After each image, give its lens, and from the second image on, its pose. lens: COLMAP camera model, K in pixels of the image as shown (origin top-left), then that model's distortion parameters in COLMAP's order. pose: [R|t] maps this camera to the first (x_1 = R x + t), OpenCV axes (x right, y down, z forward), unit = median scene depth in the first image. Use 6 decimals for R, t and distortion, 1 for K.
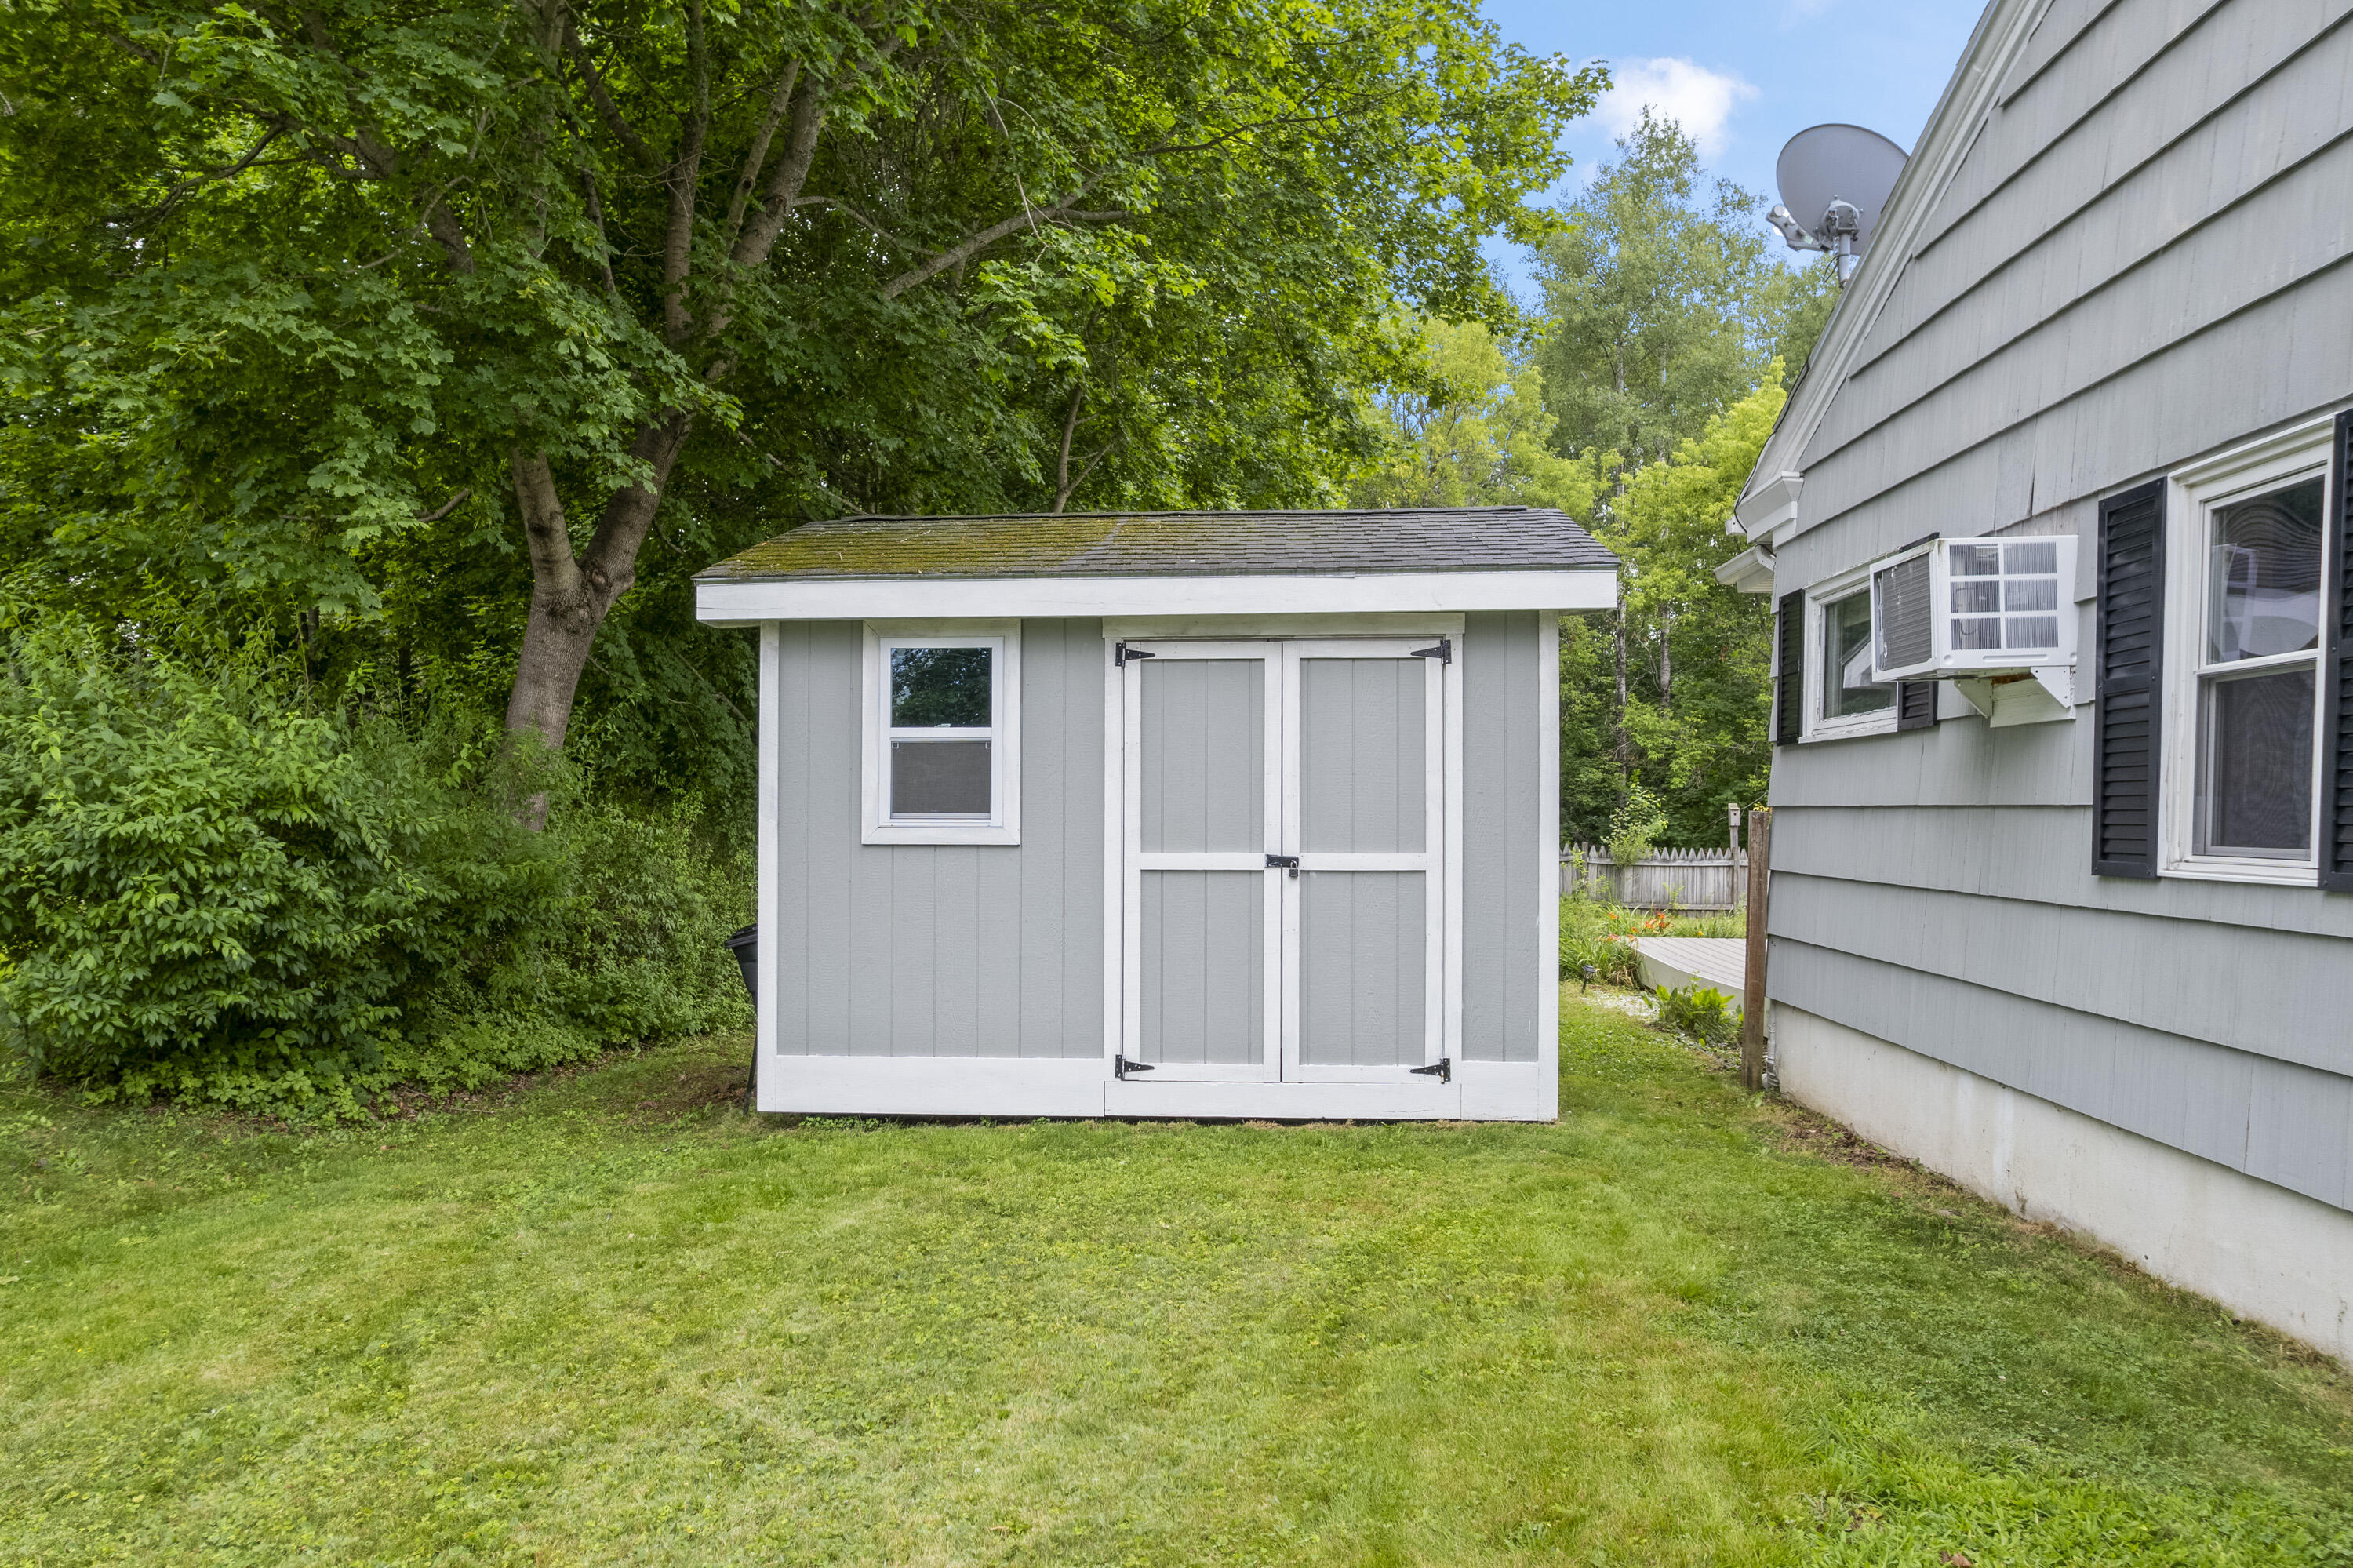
lens RADIAL K [[1542.6, 0, 1191.3], [0, 1542.6, 826.8], [0, 0, 1]] dist [-0.068339, 0.059114]
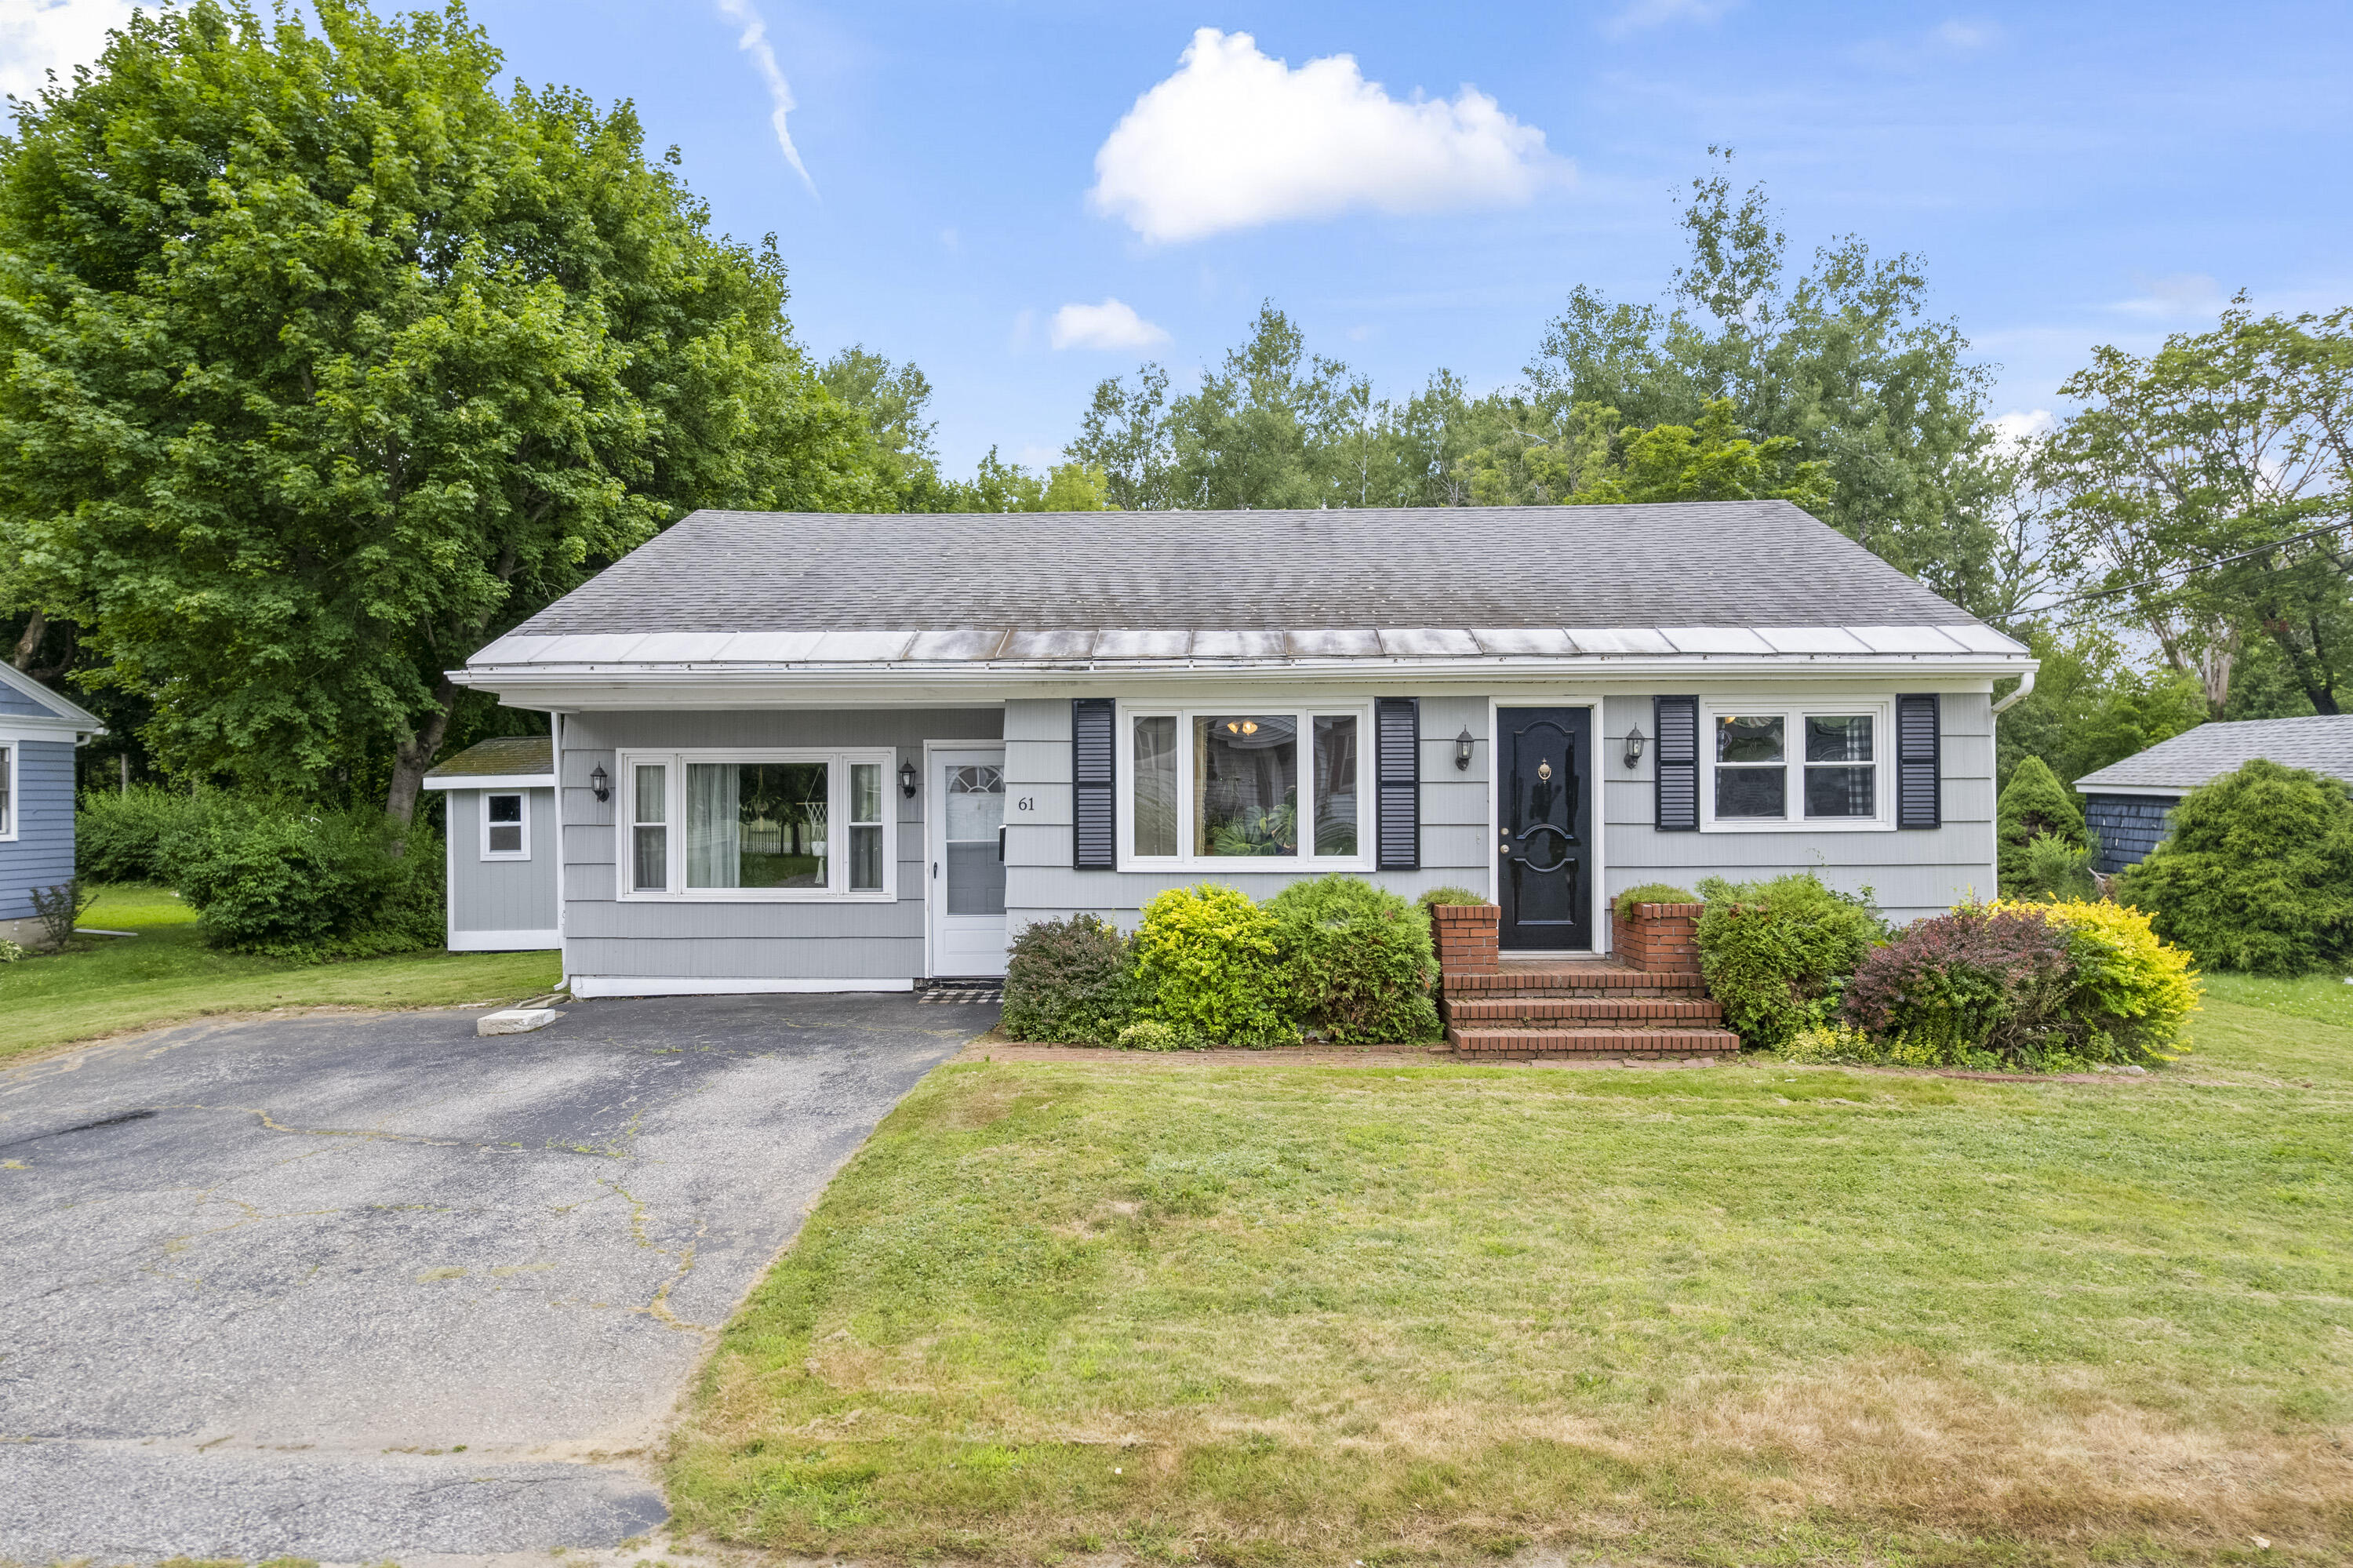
lens RADIAL K [[1555.0, 0, 1209.4], [0, 1555.0, 791.9], [0, 0, 1]] dist [-0.071548, 0.064014]
pose [[0.999730, -0.023195, 0.001364, 1.229597], [0.023212, 0.999623, -0.014696, -0.047615], [-0.001023, 0.014724, 0.999891, -2.042749]]
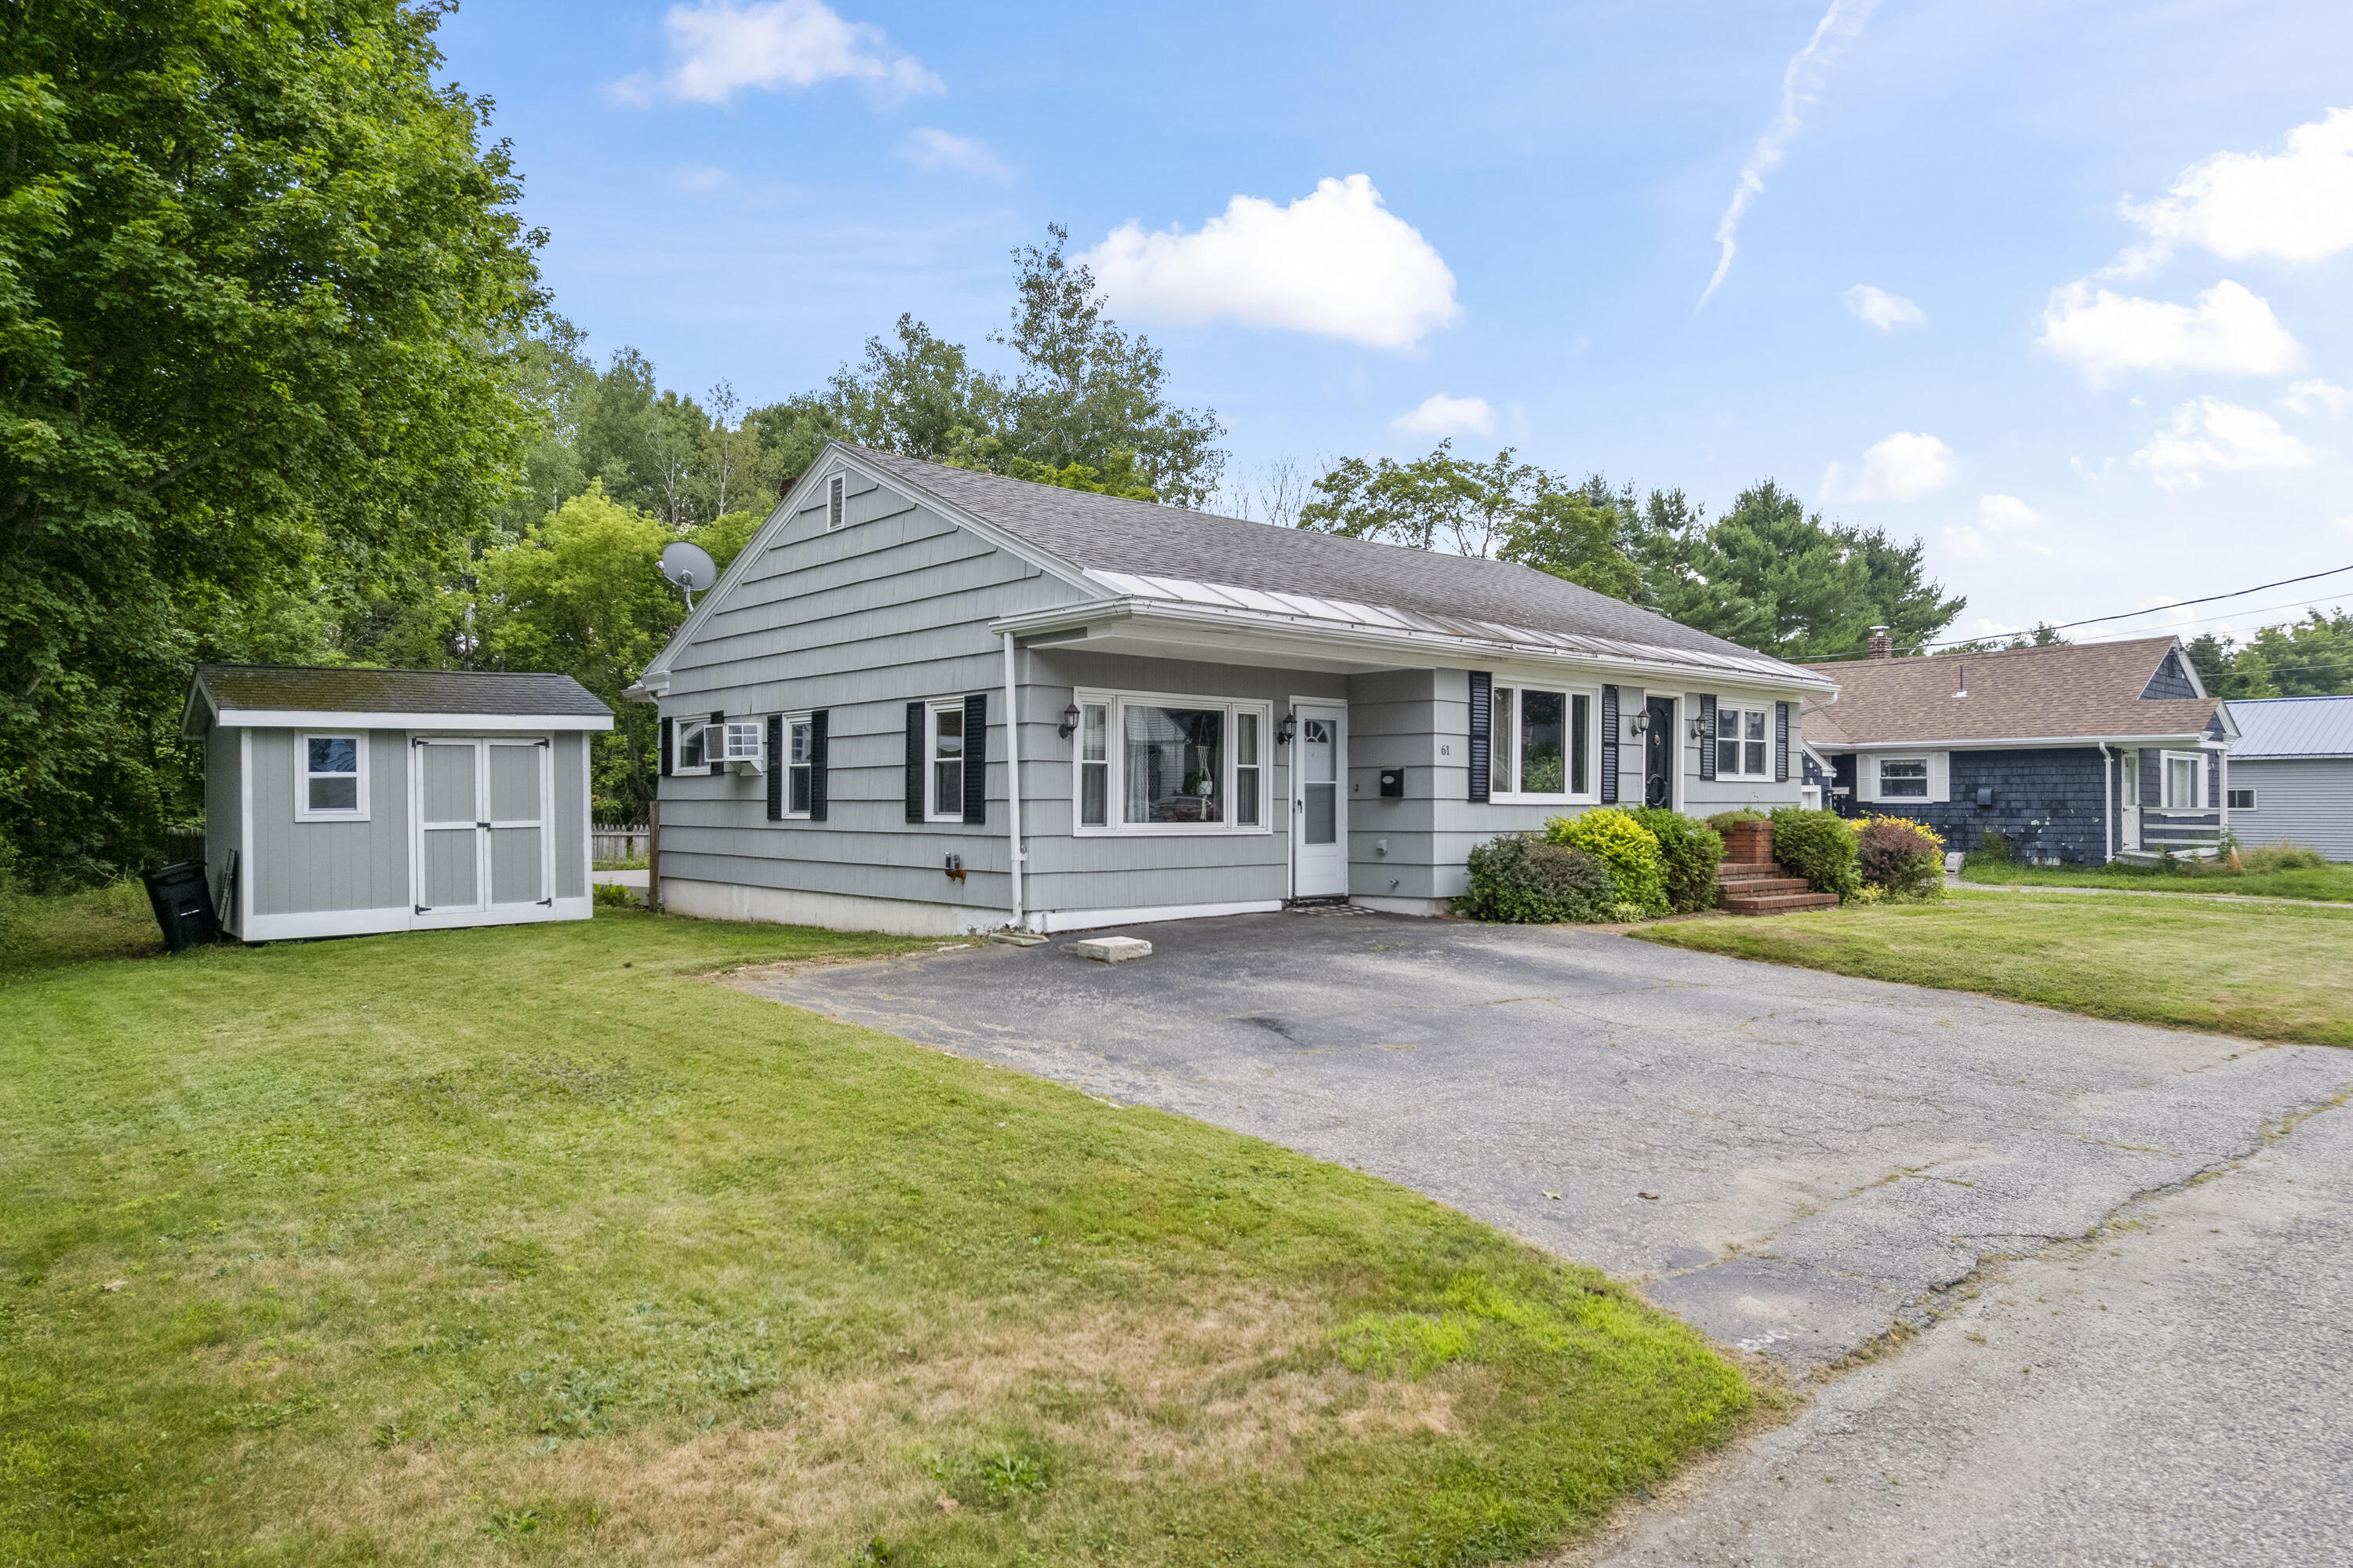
lens RADIAL K [[1555.0, 0, 1209.4], [0, 1555.0, 791.9], [0, 0, 1]] dist [-0.071548, 0.064014]
pose [[0.713074, -0.010297, 0.701013, -0.854852], [0.018320, 0.999824, -0.003948, -0.000231], [-0.700849, 0.015658, 0.713137, -1.637239]]
